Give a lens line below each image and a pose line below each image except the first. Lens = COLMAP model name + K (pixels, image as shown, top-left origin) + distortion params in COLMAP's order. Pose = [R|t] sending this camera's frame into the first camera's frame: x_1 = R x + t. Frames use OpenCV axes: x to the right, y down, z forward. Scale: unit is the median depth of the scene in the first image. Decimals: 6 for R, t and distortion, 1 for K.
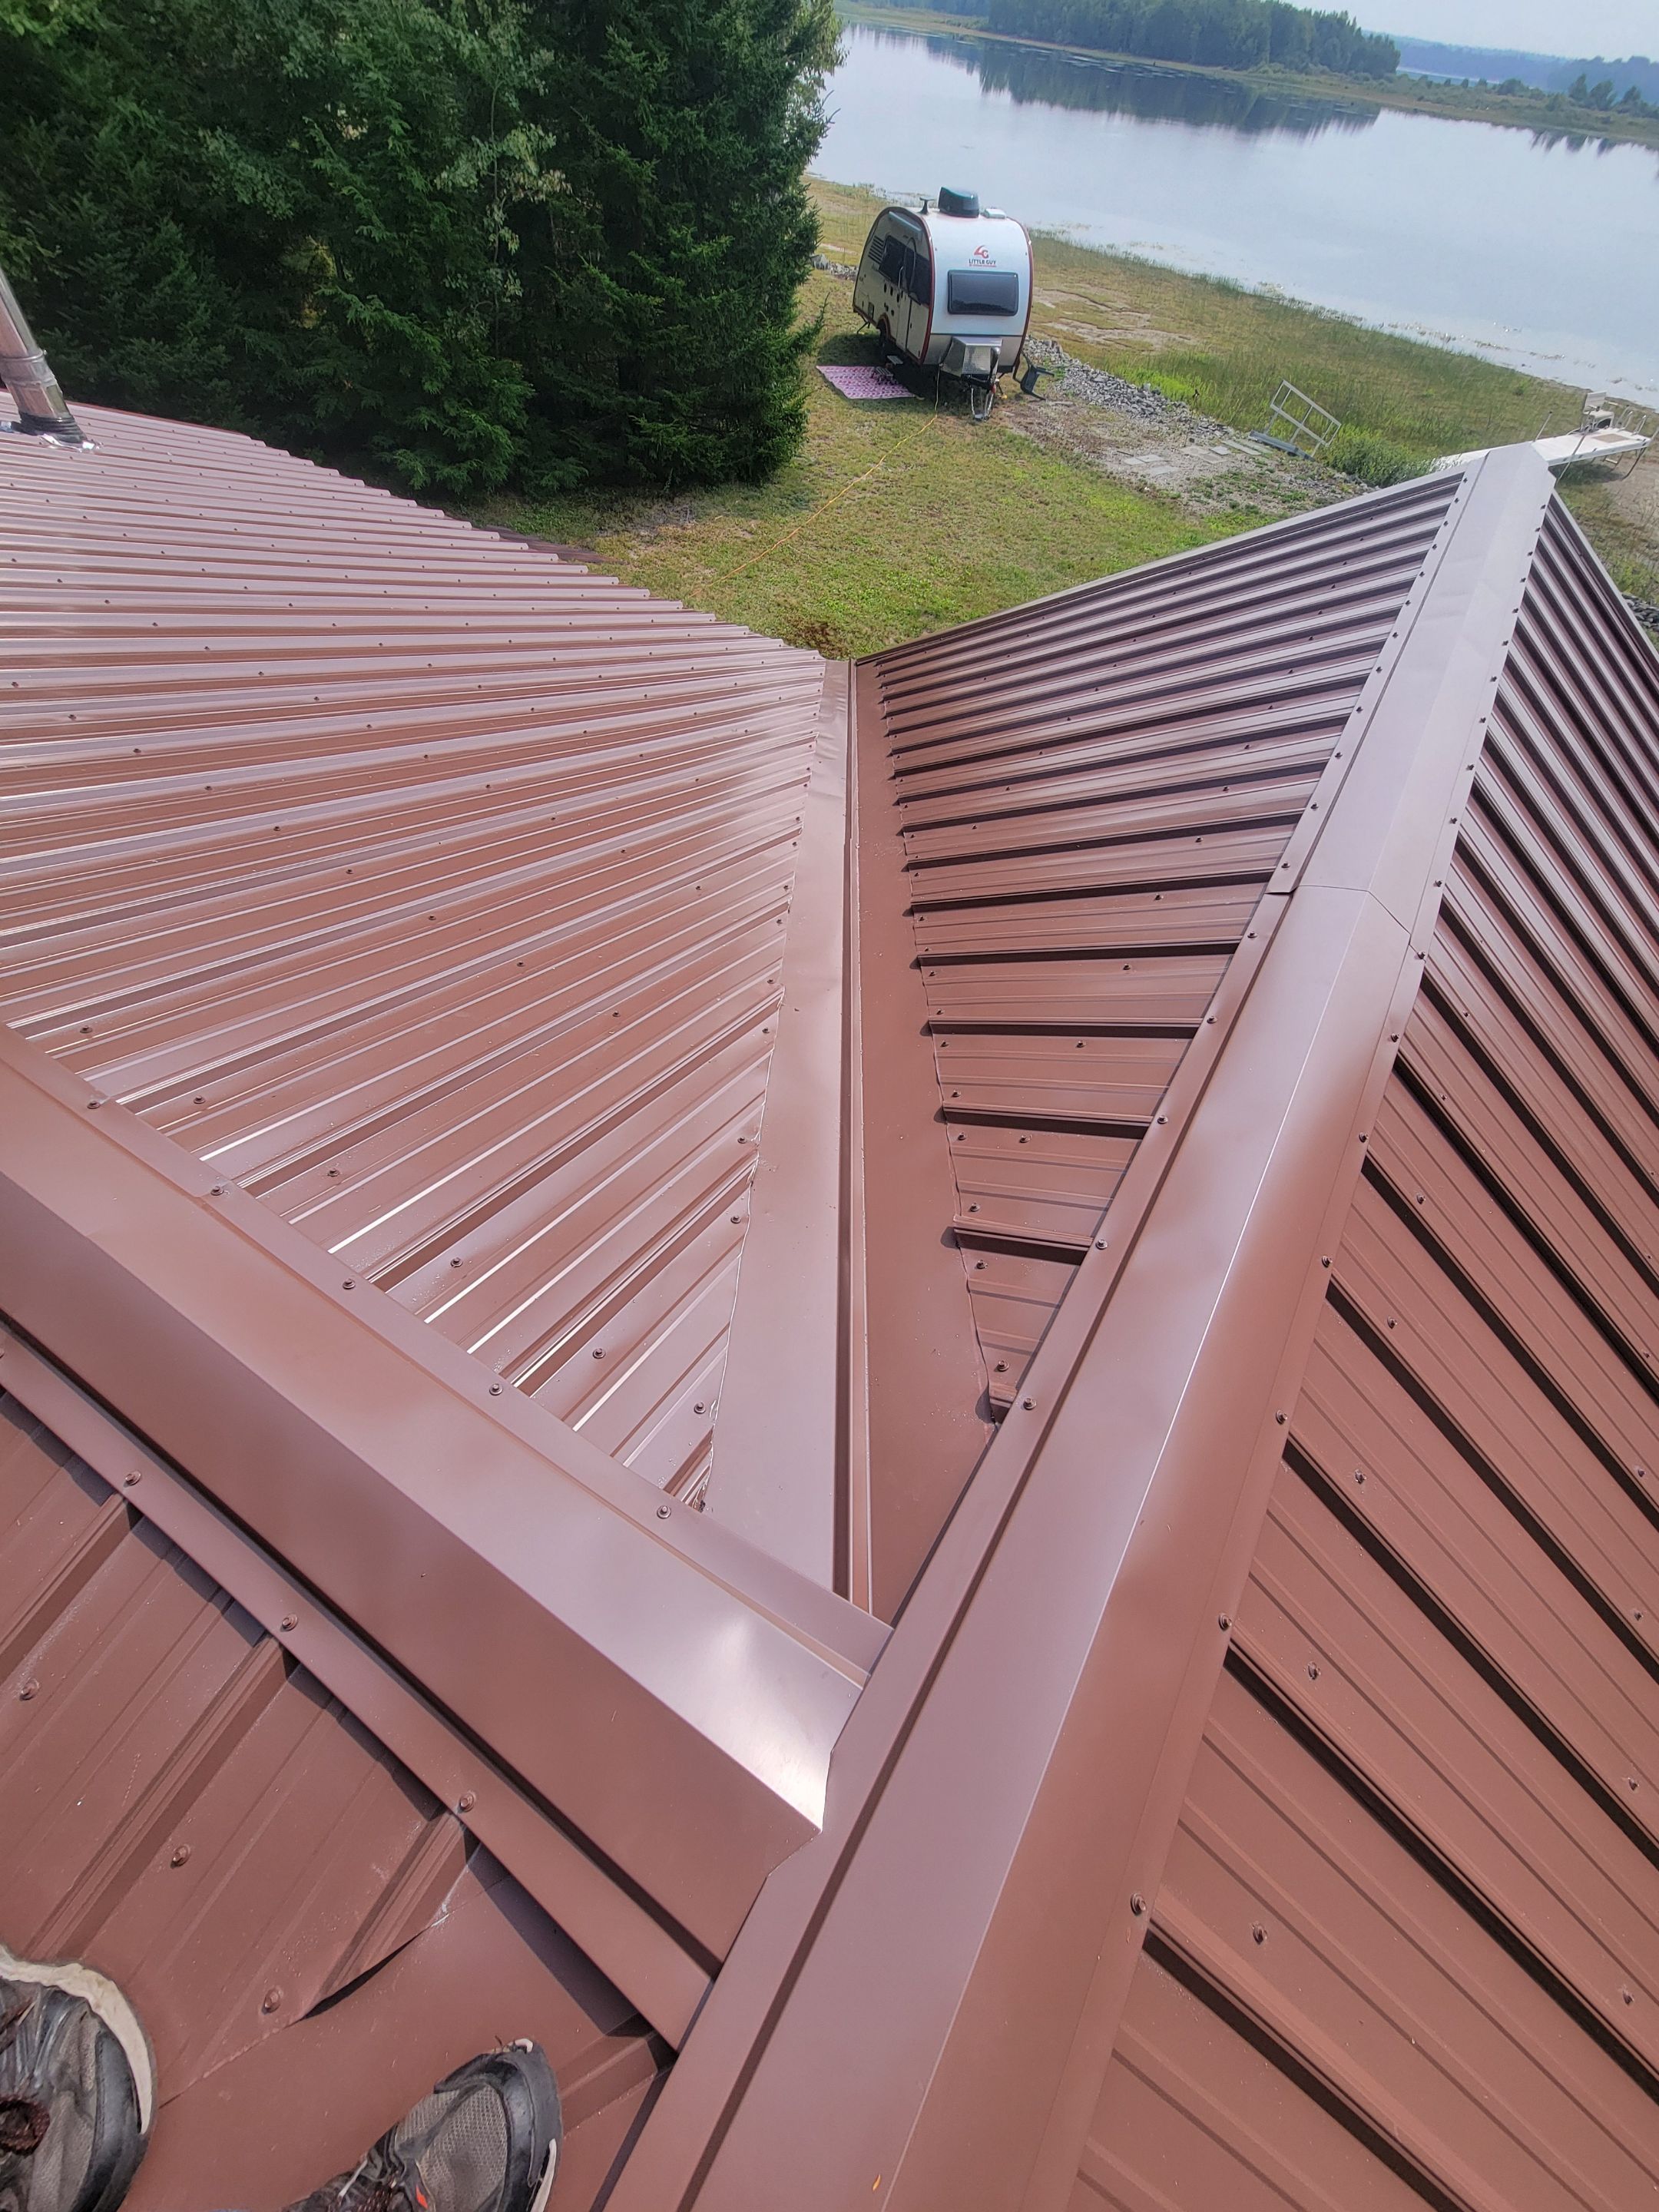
lens RADIAL K [[901.6, 0, 830.4], [0, 901.6, 1111.7], [0, 0, 1]] dist [-0.000295, 0.000251]
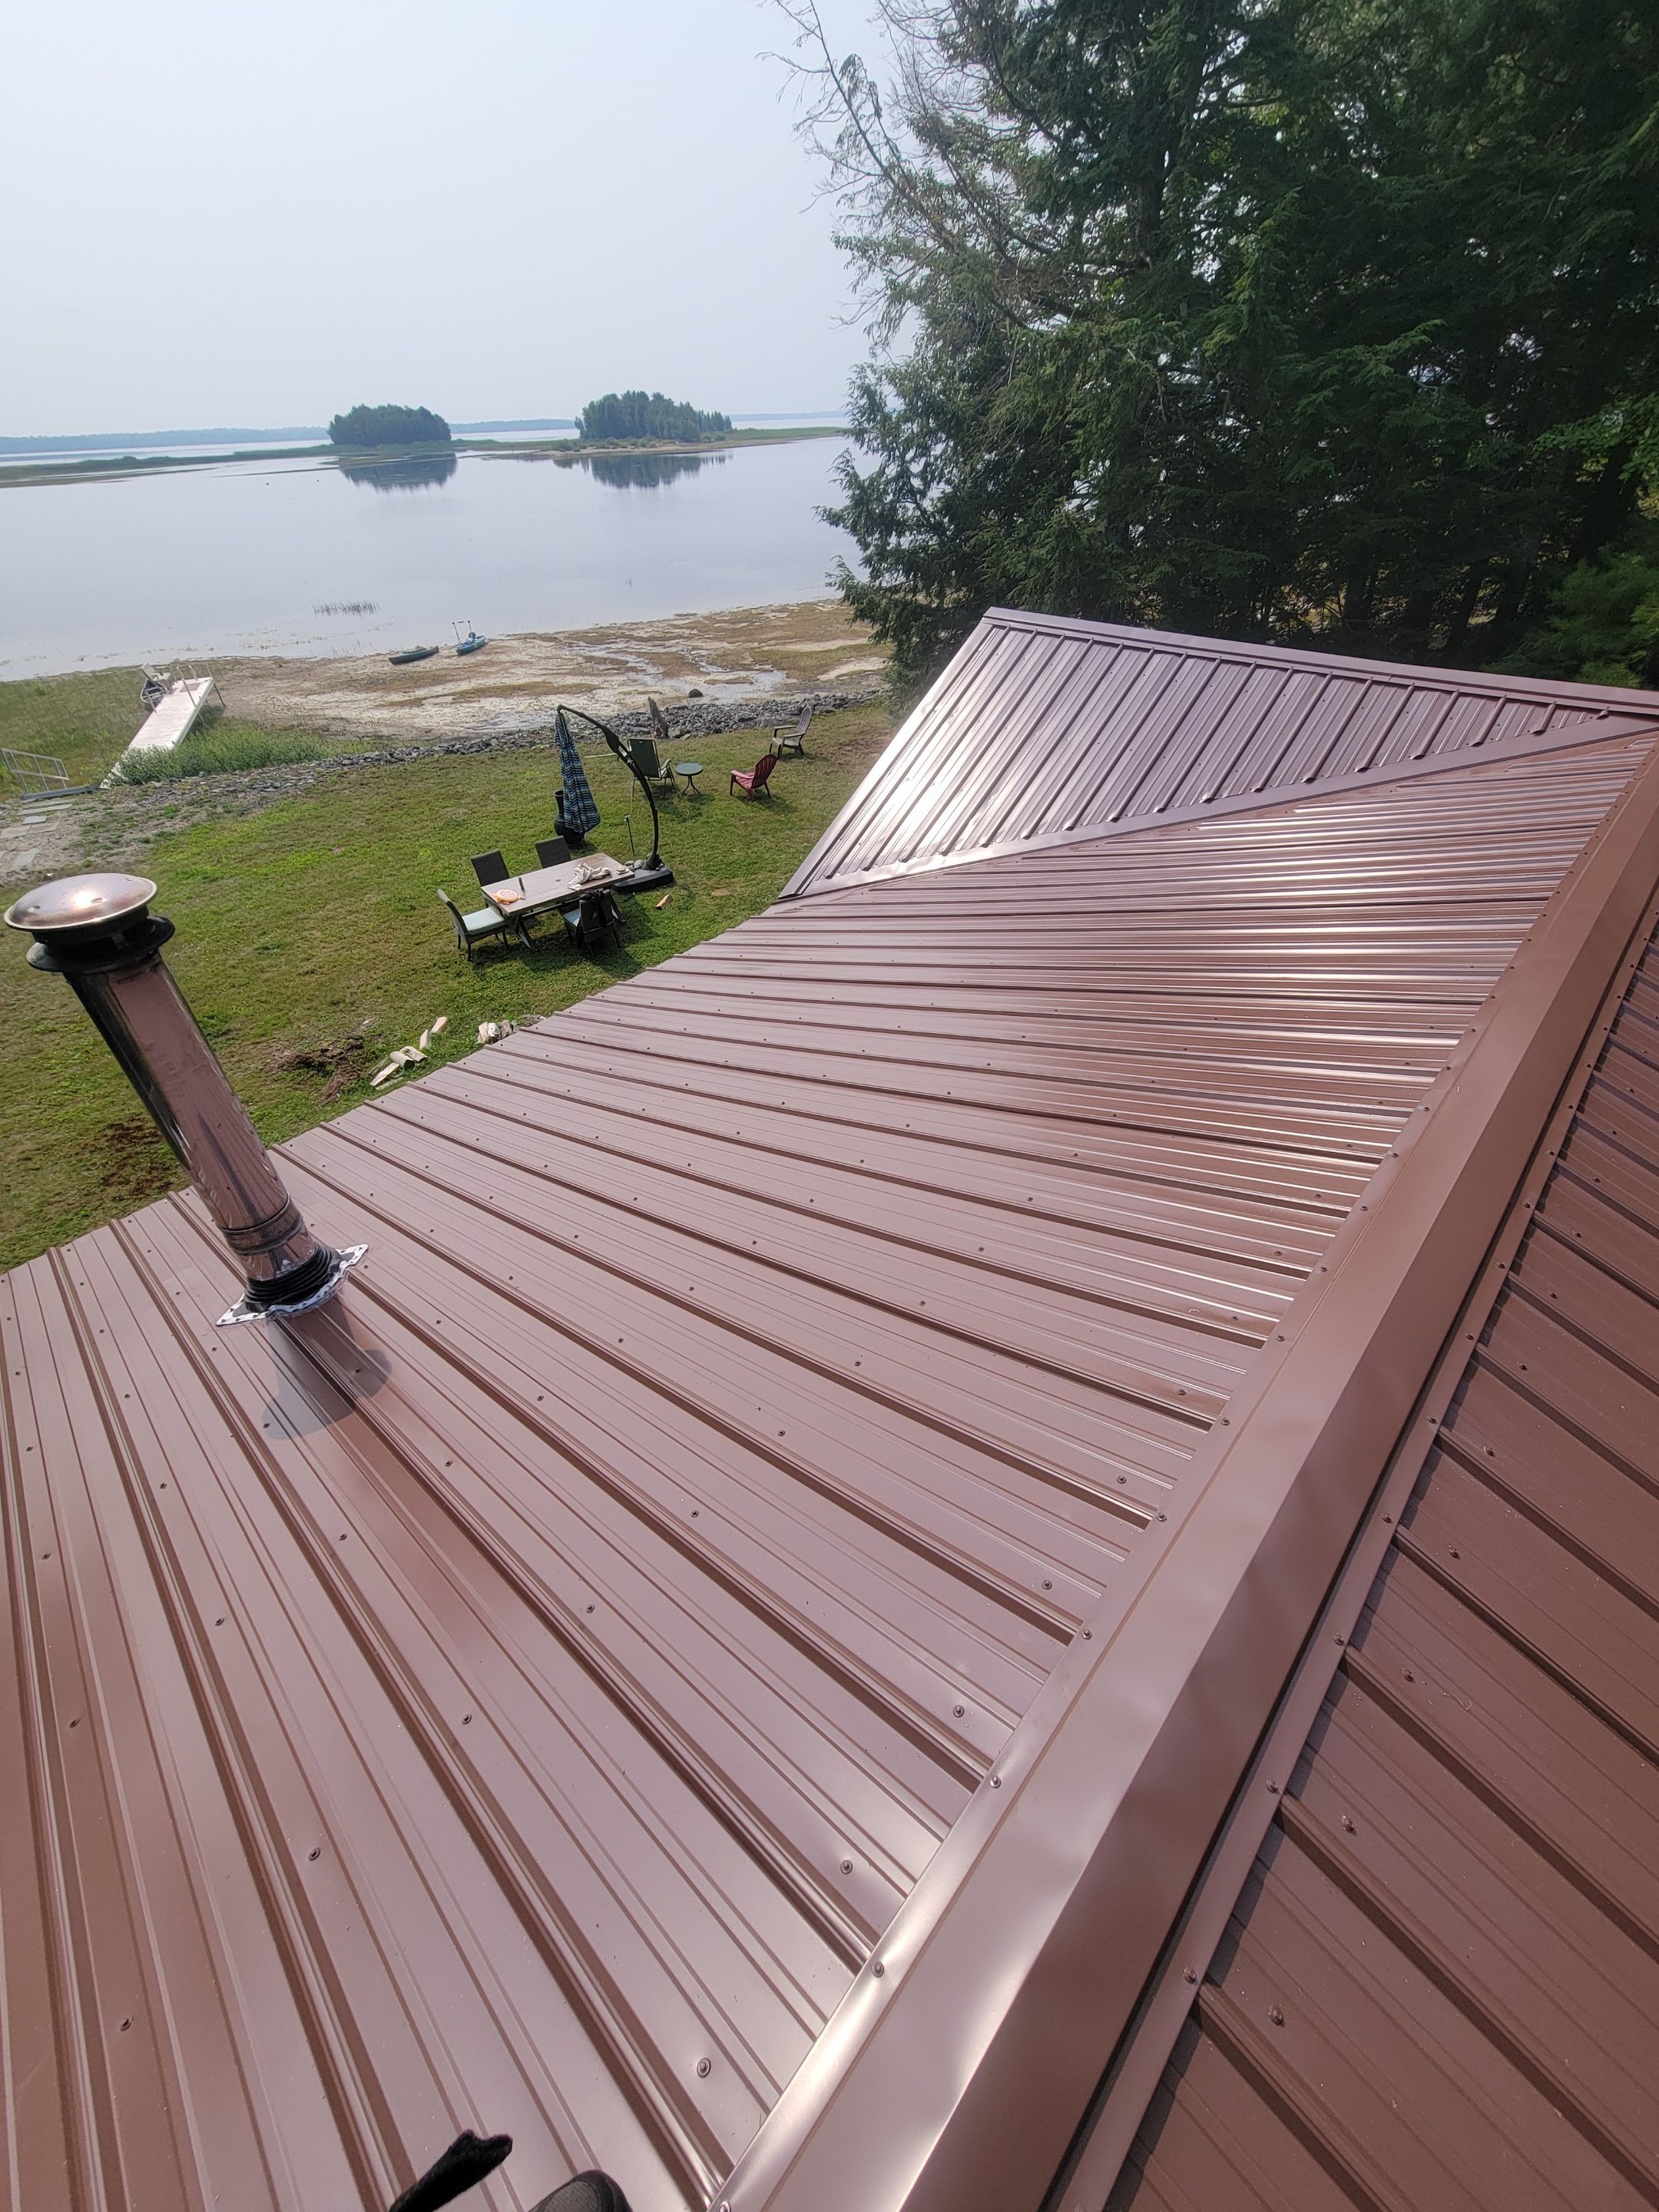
lens RADIAL K [[901.6, 0, 831.1], [0, 901.6, 1110.2], [0, 0, 1]] dist [-0.000295, 0.000251]
pose [[0.188036, -0.671055, 0.717166, -0.417454], [0.798103, 0.529972, 0.286639, -0.247262], [-0.572429, 0.518474, 0.635225, 0.107457]]
